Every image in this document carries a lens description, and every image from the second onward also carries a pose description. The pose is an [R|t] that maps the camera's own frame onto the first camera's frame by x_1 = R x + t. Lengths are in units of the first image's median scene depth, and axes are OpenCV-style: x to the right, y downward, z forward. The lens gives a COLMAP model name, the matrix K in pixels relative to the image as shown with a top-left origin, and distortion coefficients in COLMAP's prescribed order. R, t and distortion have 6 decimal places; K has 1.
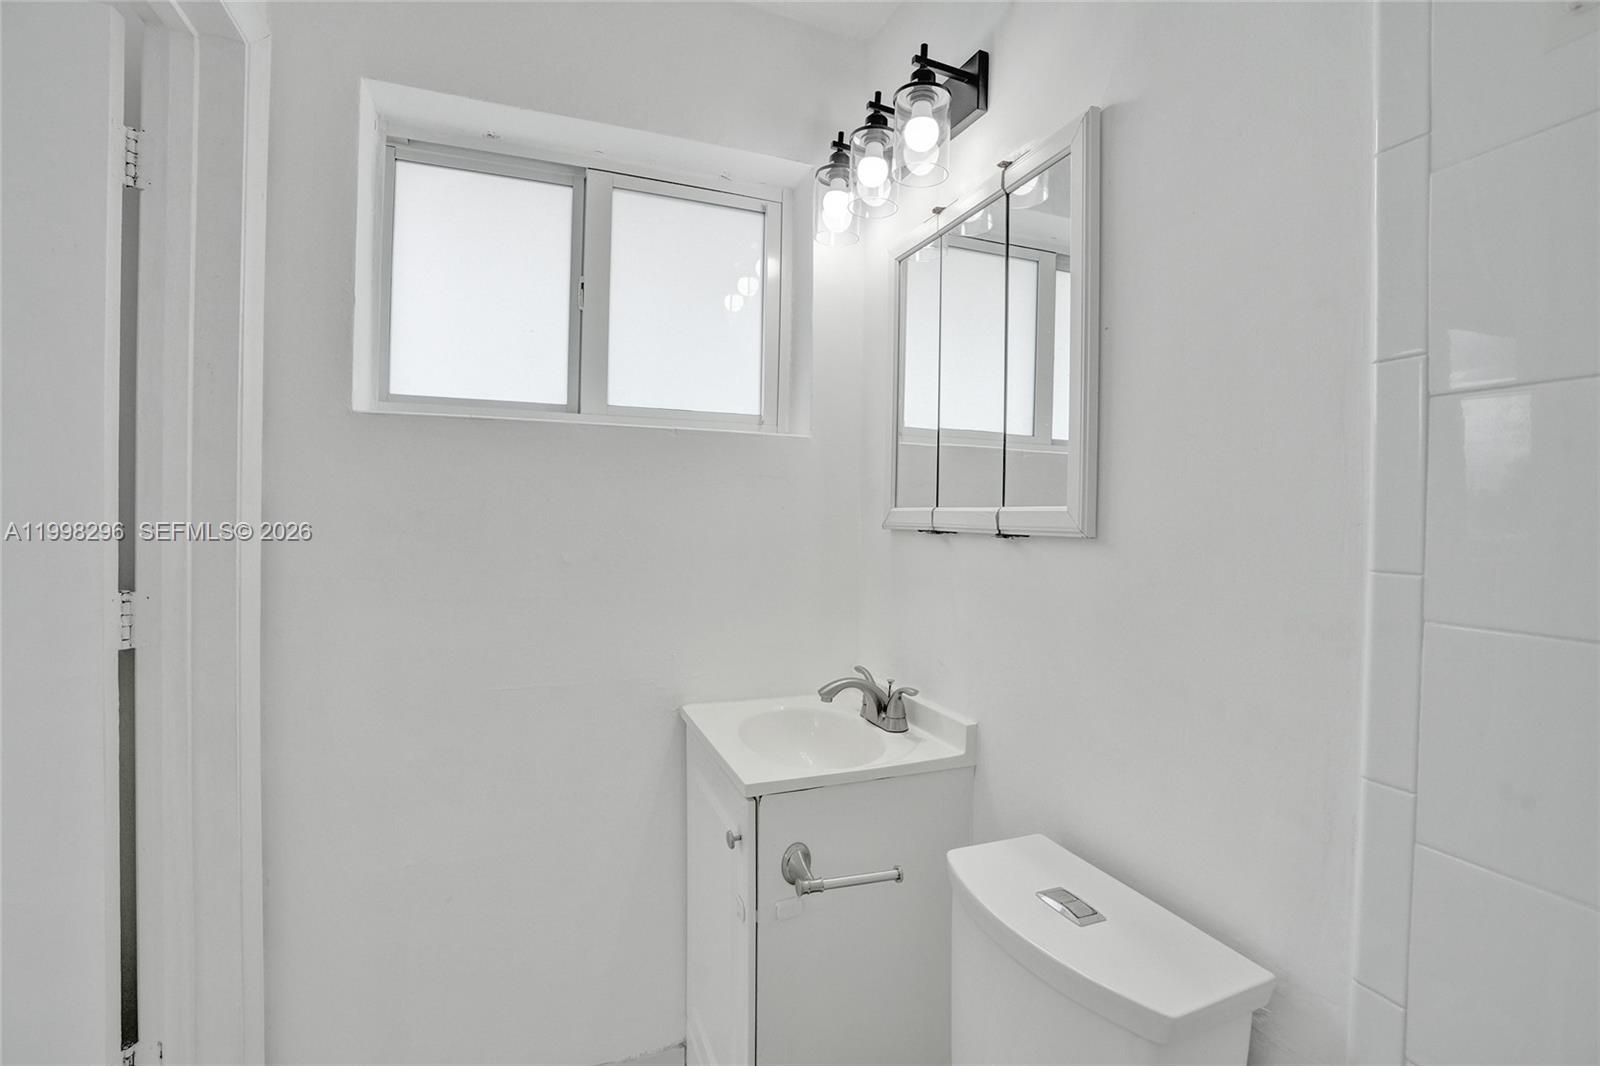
lens RADIAL K [[731.1, 0, 800.0], [0, 731.1, 533.0], [0, 0, 1]] dist [-0.050009, 0.018978]
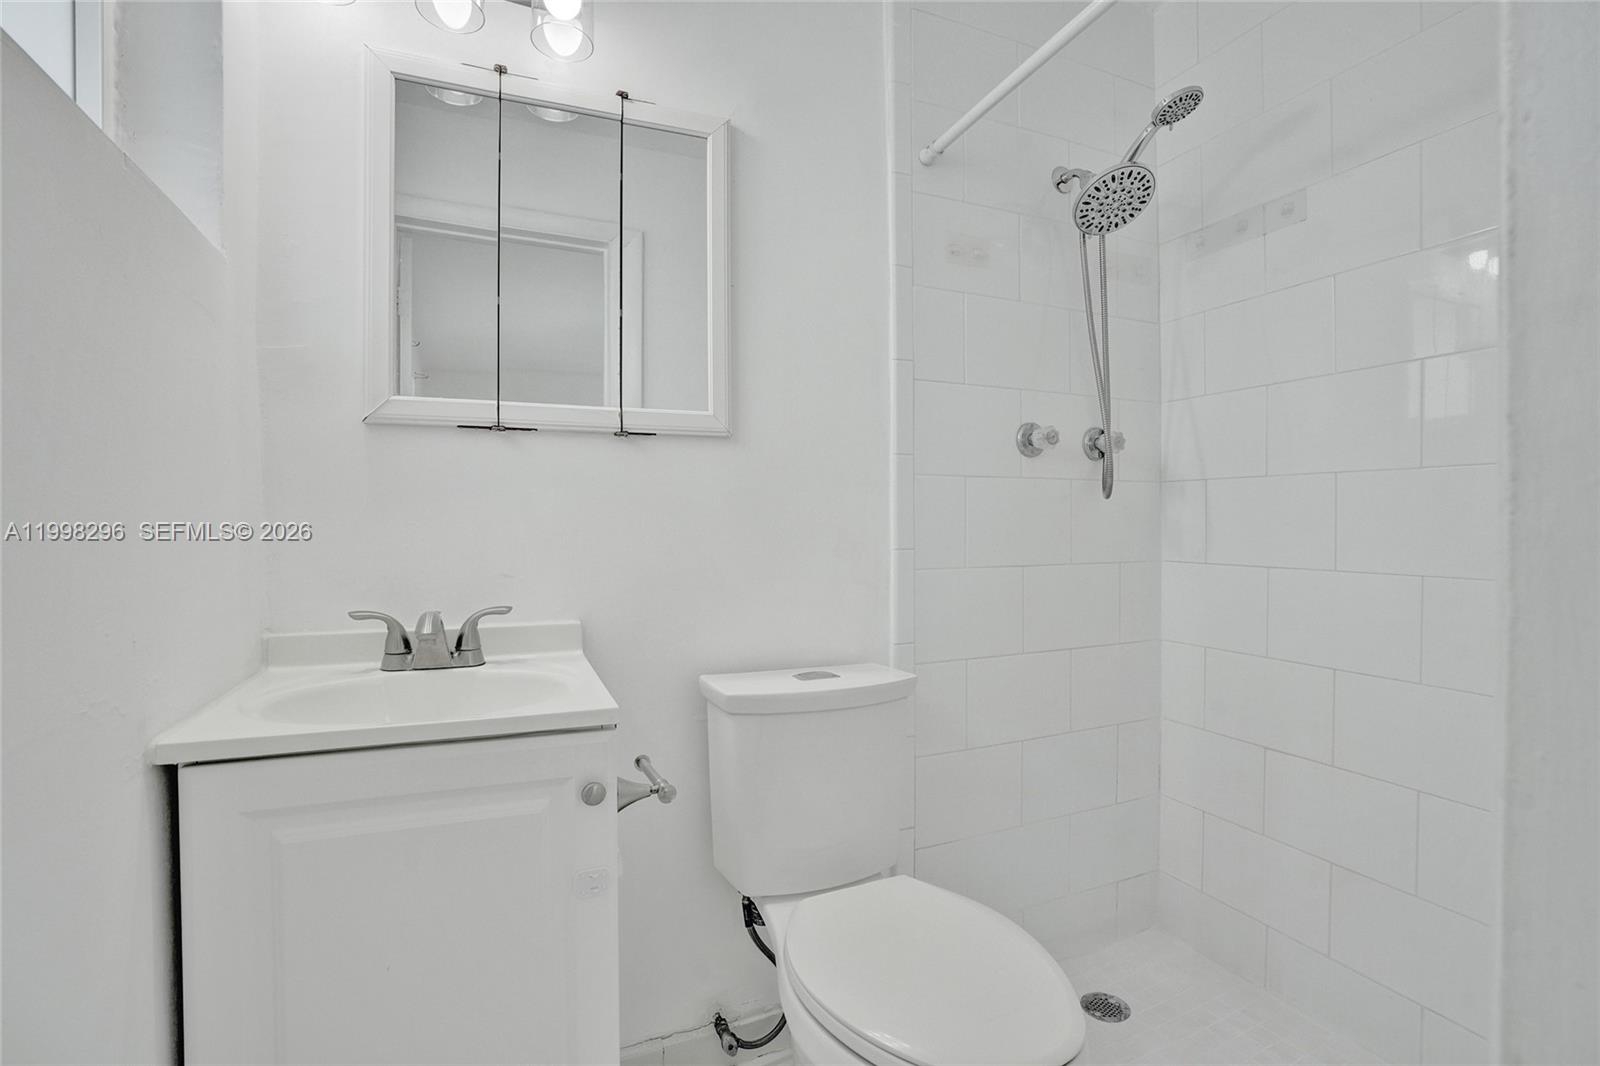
lens RADIAL K [[731.1, 0, 800.0], [0, 731.1, 533.0], [0, 0, 1]] dist [-0.050009, 0.018978]
pose [[-0.005496, -0.012486, 0.999907, -0.786901], [0.029949, 0.999471, 0.012645, 0.141493], [-0.999536, 0.030016, -0.005119, 0.727287]]
